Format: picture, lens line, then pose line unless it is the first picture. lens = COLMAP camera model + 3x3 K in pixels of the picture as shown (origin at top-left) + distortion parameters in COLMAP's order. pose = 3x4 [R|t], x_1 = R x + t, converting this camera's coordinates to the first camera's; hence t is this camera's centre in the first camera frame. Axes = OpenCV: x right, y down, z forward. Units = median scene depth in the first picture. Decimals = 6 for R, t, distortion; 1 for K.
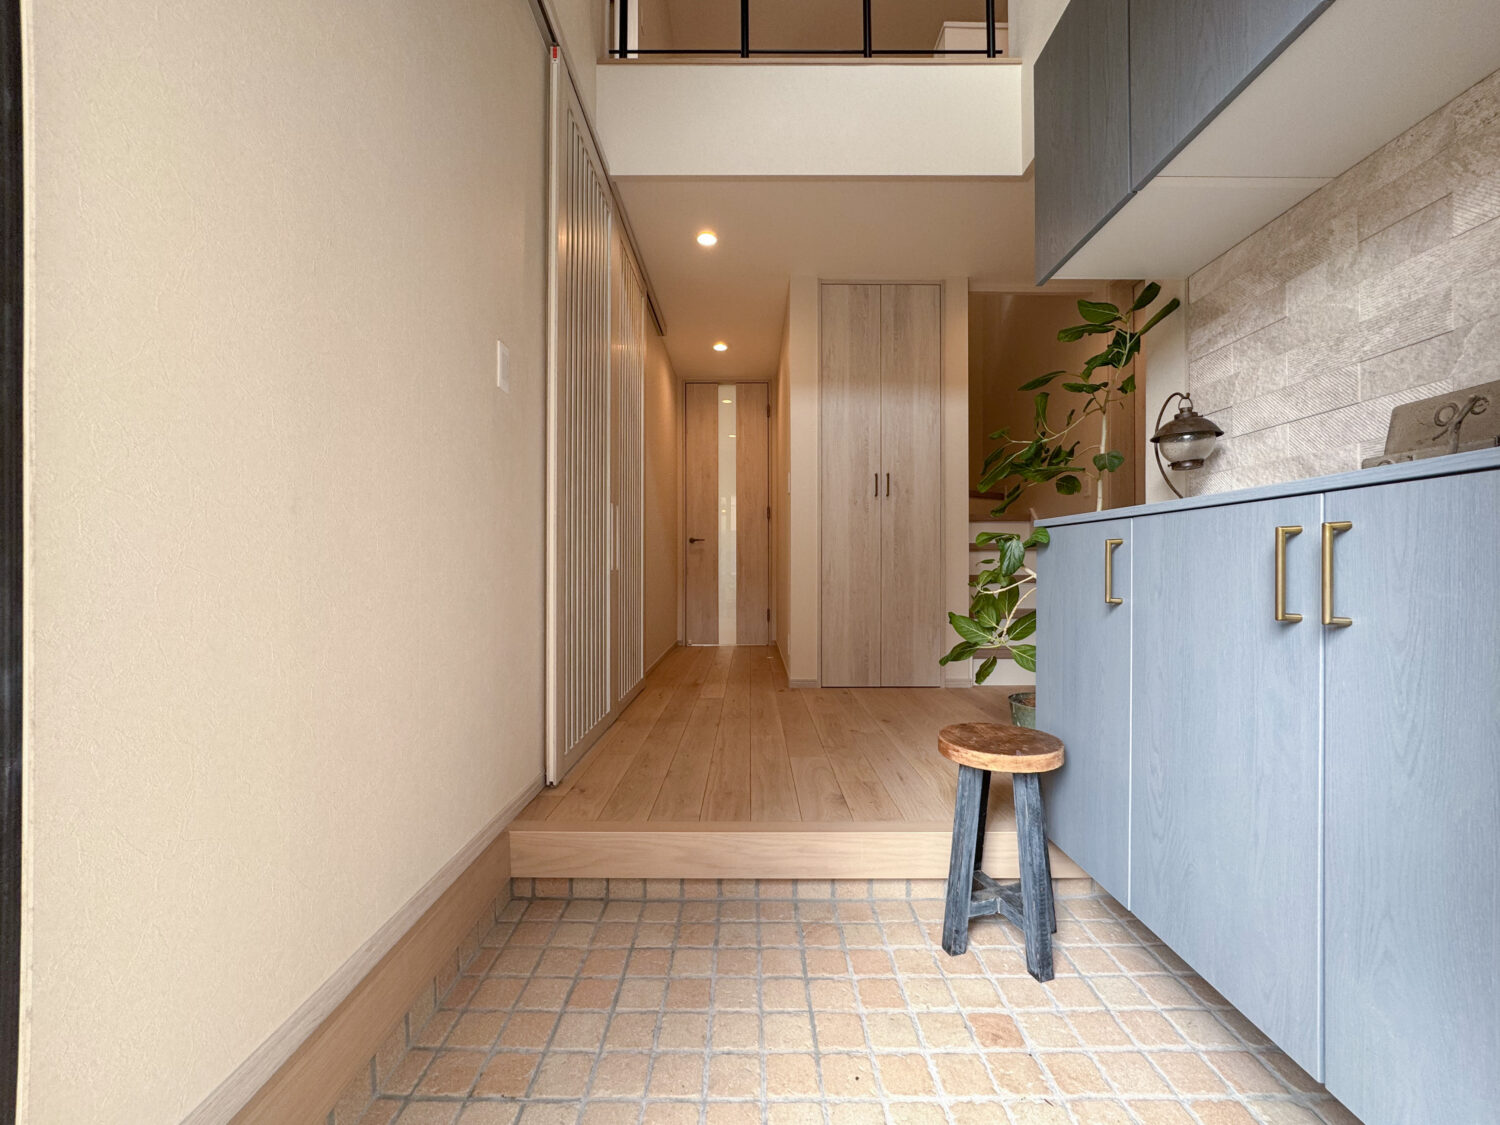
lens RADIAL K [[607.7, 0, 750.0], [0, 607.7, 562.5], [0, 0, 1]] dist [-0.022017, 0.006827]
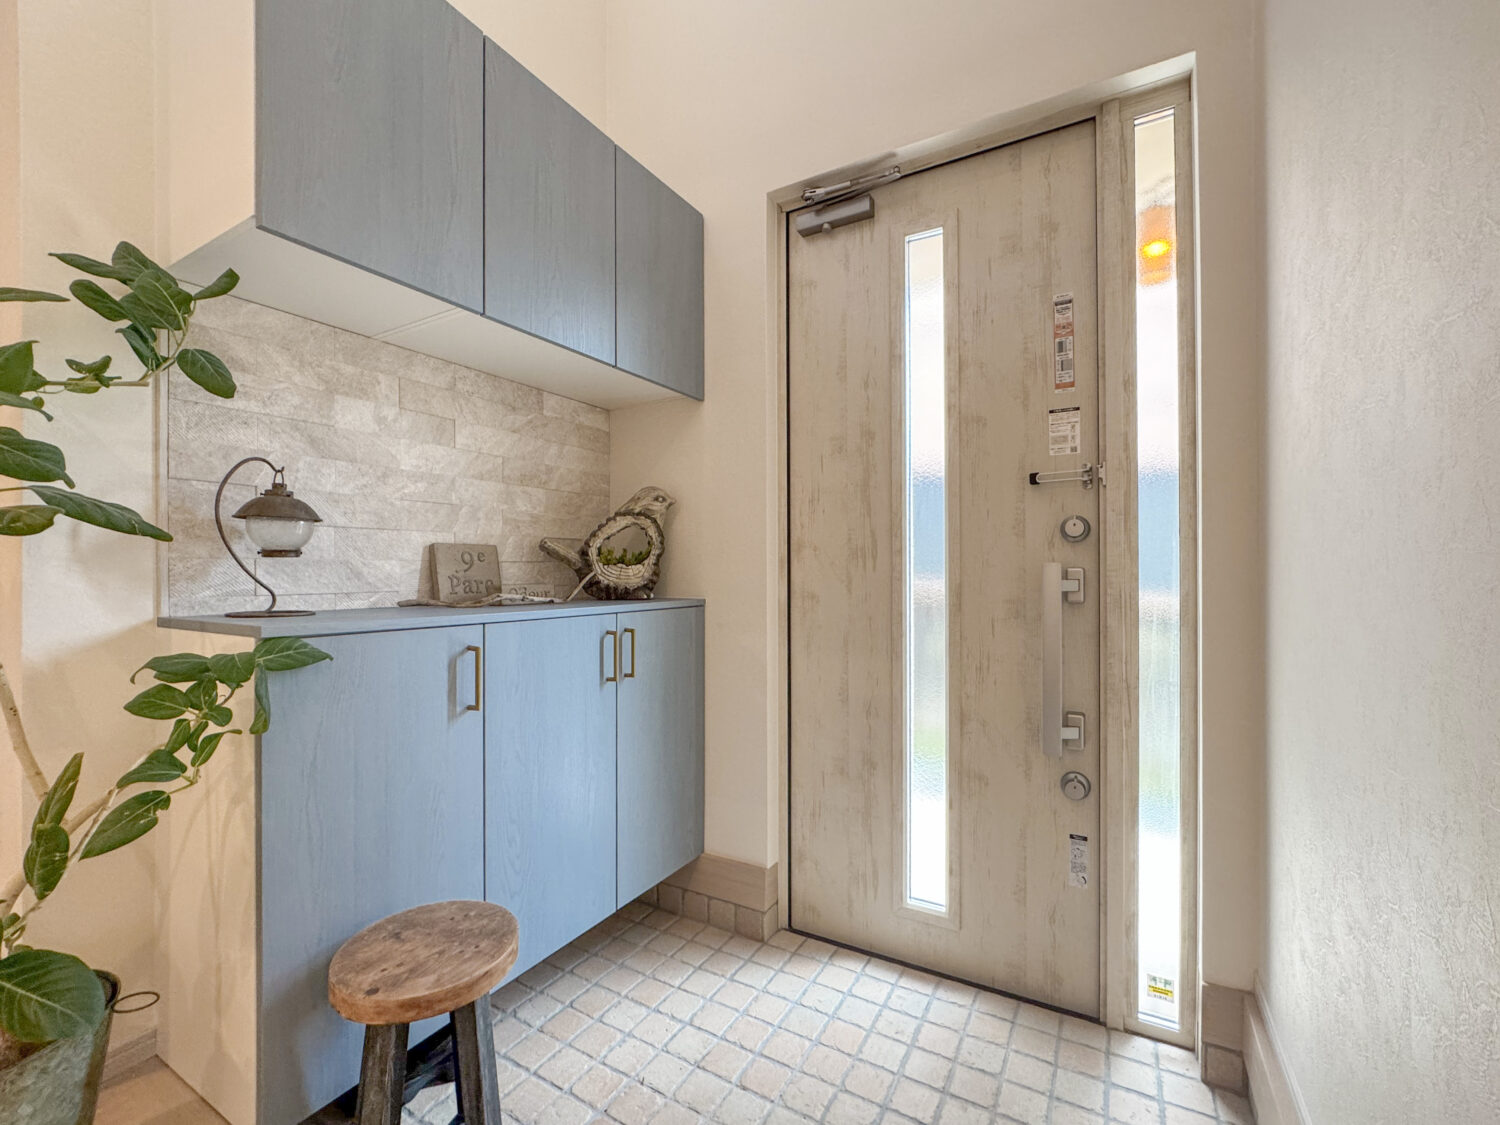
lens RADIAL K [[636.2, 0, 752.0], [0, 636.2, 572.0], [0, 0, 1]] dist [-0.019176, 0.000062]
pose [[-0.869374, 0.001149, 0.494154, -0.144860], [-0.002674, 0.999972, -0.007031, -0.072159], [-0.494148, -0.007434, -0.869346, 0.784797]]
